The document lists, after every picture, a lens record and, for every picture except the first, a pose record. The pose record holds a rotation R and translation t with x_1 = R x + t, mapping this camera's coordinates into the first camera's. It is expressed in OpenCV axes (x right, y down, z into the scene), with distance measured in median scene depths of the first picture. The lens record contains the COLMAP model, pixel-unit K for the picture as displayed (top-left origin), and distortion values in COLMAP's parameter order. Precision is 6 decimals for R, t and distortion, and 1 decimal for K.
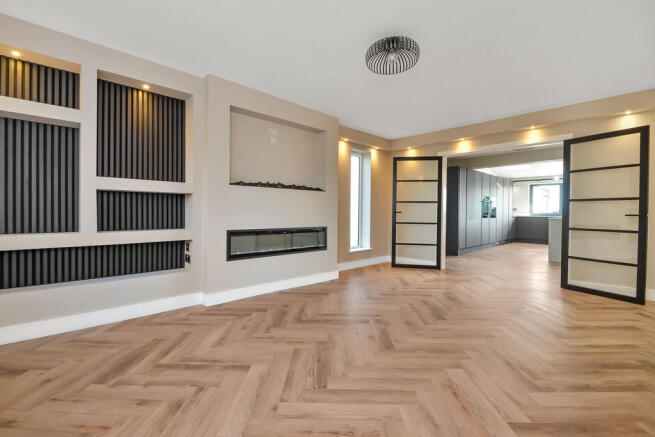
lens RADIAL K [[291.0, 0, 330.1], [0, 291.0, 213.8], [0, 0, 1]] dist [0.004147, -0.000254]
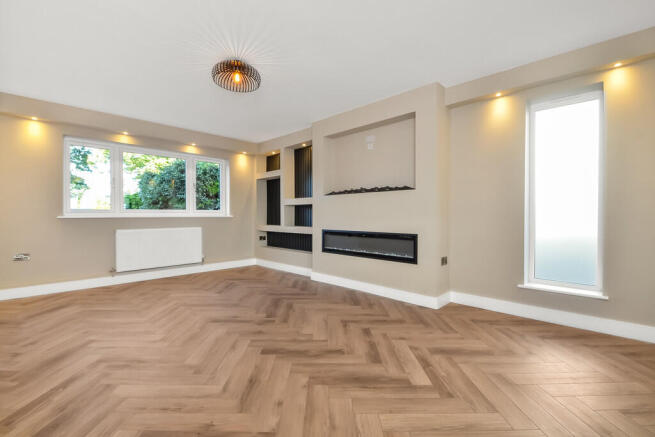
lens RADIAL K [[291.0, 0, 330.2], [0, 291.0, 220.1], [0, 0, 1]] dist [0.004147, -0.000254]
pose [[0.024226, 0.011458, -0.999641, 1.046061], [-0.003270, 0.999930, 0.011382, -0.002679], [0.999701, 0.002993, 0.024262, 1.037954]]
